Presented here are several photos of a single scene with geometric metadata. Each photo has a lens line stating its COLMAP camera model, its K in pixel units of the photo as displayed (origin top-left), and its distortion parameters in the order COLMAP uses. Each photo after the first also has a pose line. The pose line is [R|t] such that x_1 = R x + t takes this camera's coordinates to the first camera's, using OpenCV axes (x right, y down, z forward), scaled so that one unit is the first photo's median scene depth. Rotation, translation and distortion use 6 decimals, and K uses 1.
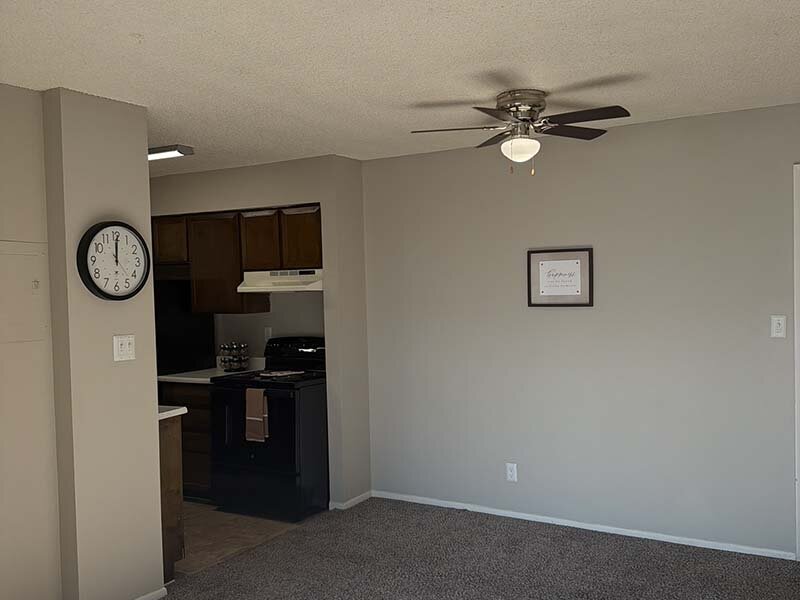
lens RADIAL K [[766.0, 0, 400.0], [0, 766.0, 300.0], [0, 0, 1]] dist [0.073195, -0.021818]
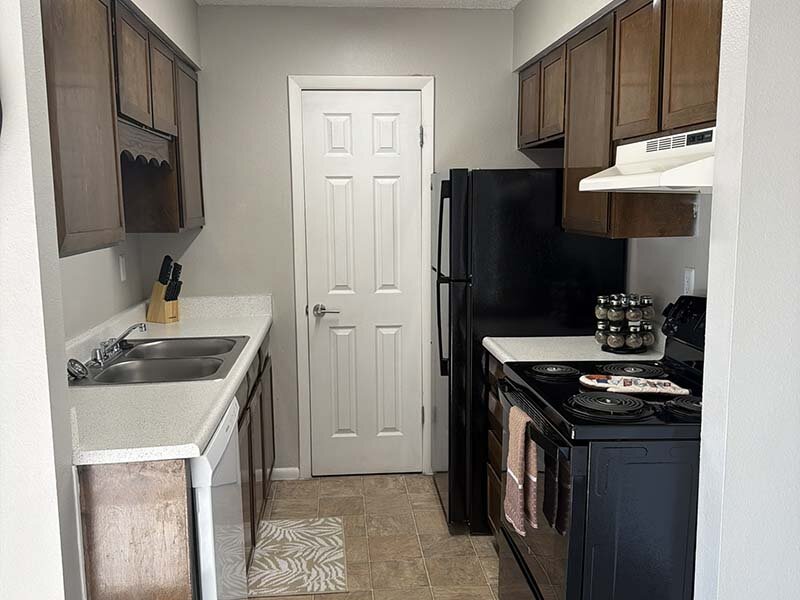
lens RADIAL K [[766.0, 0, 400.0], [0, 766.0, 300.0], [0, 0, 1]] dist [0.073195, -0.021818]
pose [[0.589130, 0.117579, -0.799438, 0.103927], [-0.020540, 0.991216, 0.130649, -0.003414], [0.807777, -0.060549, 0.586371, 0.631747]]
